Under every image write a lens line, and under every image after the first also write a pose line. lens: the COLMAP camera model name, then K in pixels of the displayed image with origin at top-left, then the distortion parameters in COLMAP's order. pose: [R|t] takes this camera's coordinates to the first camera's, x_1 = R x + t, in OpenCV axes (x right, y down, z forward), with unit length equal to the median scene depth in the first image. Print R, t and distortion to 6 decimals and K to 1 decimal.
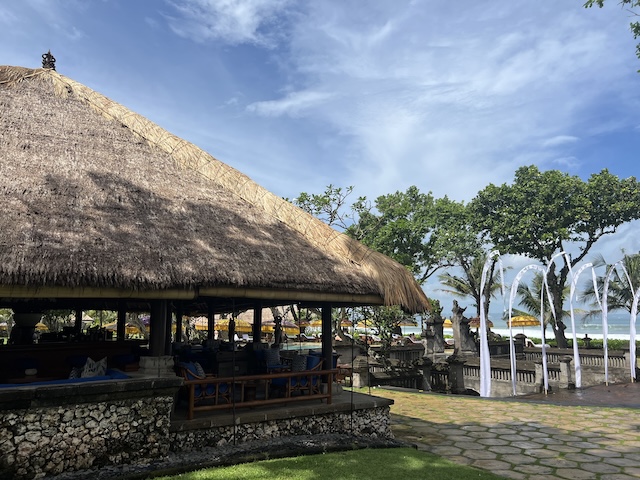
lens RADIAL K [[506.3, 0, 319.8], [0, 506.3, 248.5], [0, 0, 1]] dist [0.113371, -0.120773]
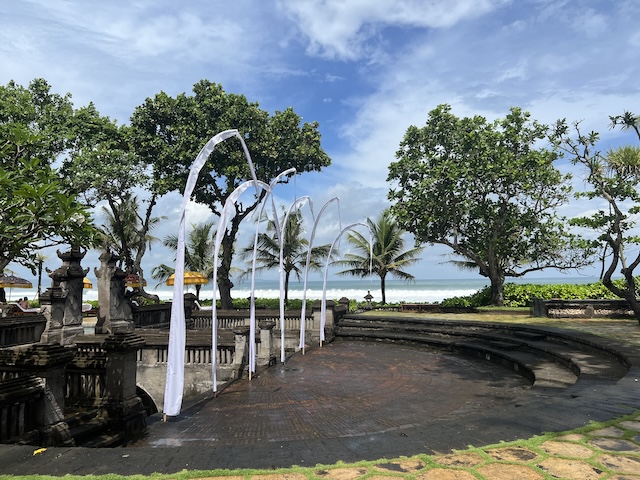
lens RADIAL K [[506.3, 0, 319.8], [0, 506.3, 248.5], [0, 0, 1]] dist [0.113371, -0.120773]
pose [[0.764204, 0.051972, 0.642877, 0.041367], [-0.093199, 0.995185, 0.030334, 0.050916], [-0.638206, -0.083097, 0.765368, 0.261825]]
